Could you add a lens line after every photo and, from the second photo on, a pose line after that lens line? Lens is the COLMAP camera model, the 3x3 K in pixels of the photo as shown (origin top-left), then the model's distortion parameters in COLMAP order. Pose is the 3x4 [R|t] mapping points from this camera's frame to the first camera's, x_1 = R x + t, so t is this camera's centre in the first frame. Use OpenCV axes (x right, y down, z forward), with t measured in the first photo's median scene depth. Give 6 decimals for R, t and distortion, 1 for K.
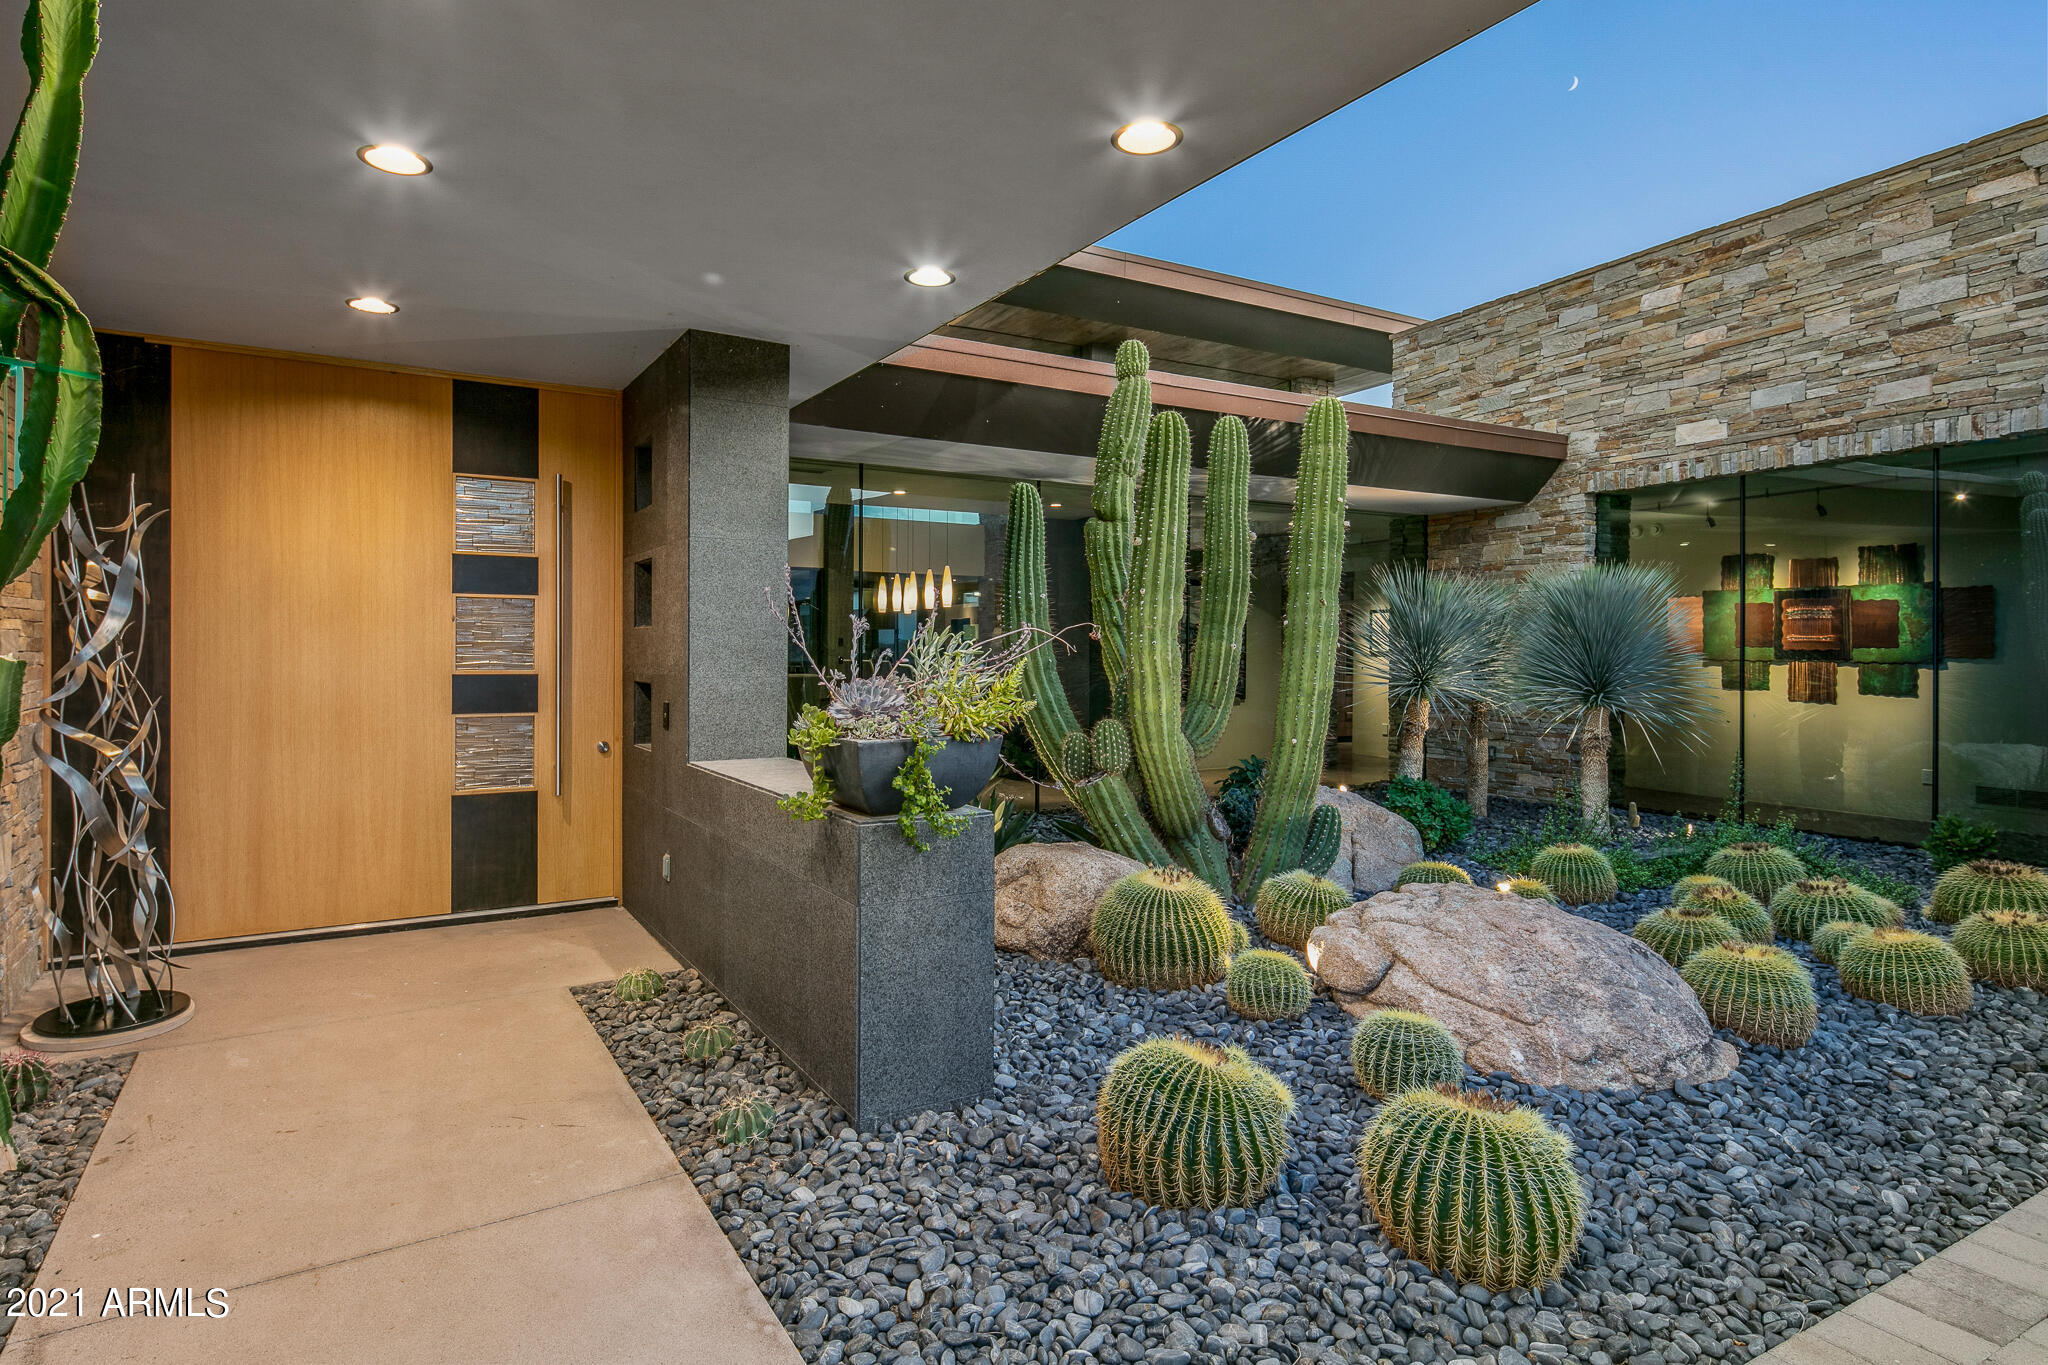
lens RADIAL K [[1063.4, 0, 958.8], [0, 1063.4, 657.2], [0, 0, 1]] dist [0.004791, -0.000524]
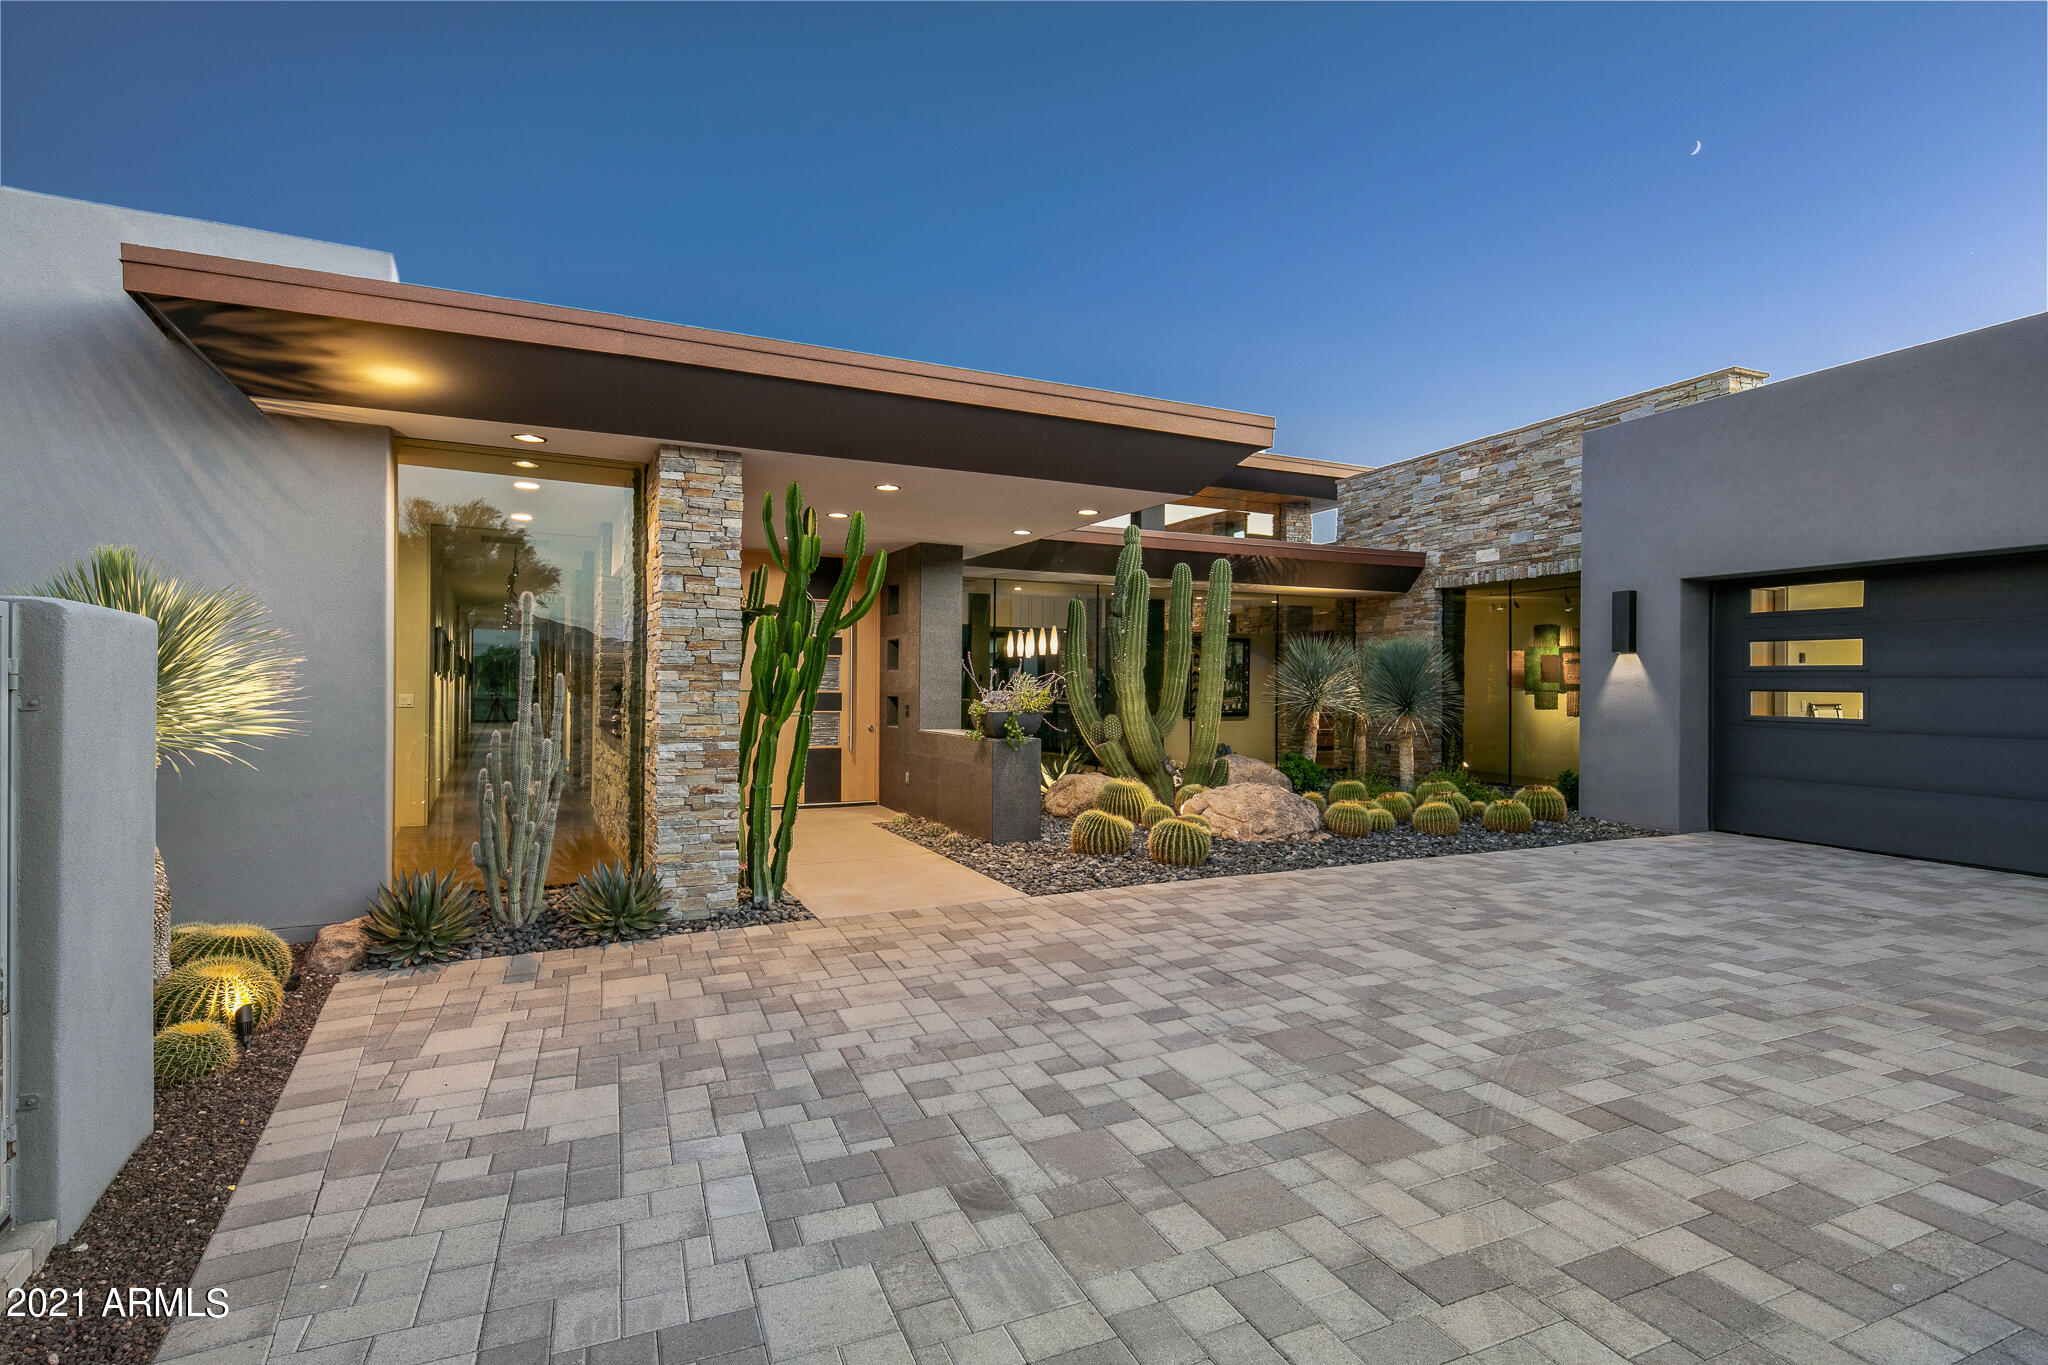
lens RADIAL K [[1002.2, 0, 1031.1], [0, 1002.2, 679.6], [0, 0, 1]] dist [0.004309, -0.003193]
pose [[0.998413, 0.002588, -0.056252, 0.093616], [-0.003283, 0.999919, -0.012267, 0.013217], [0.056216, 0.012432, 0.998341, -0.985966]]
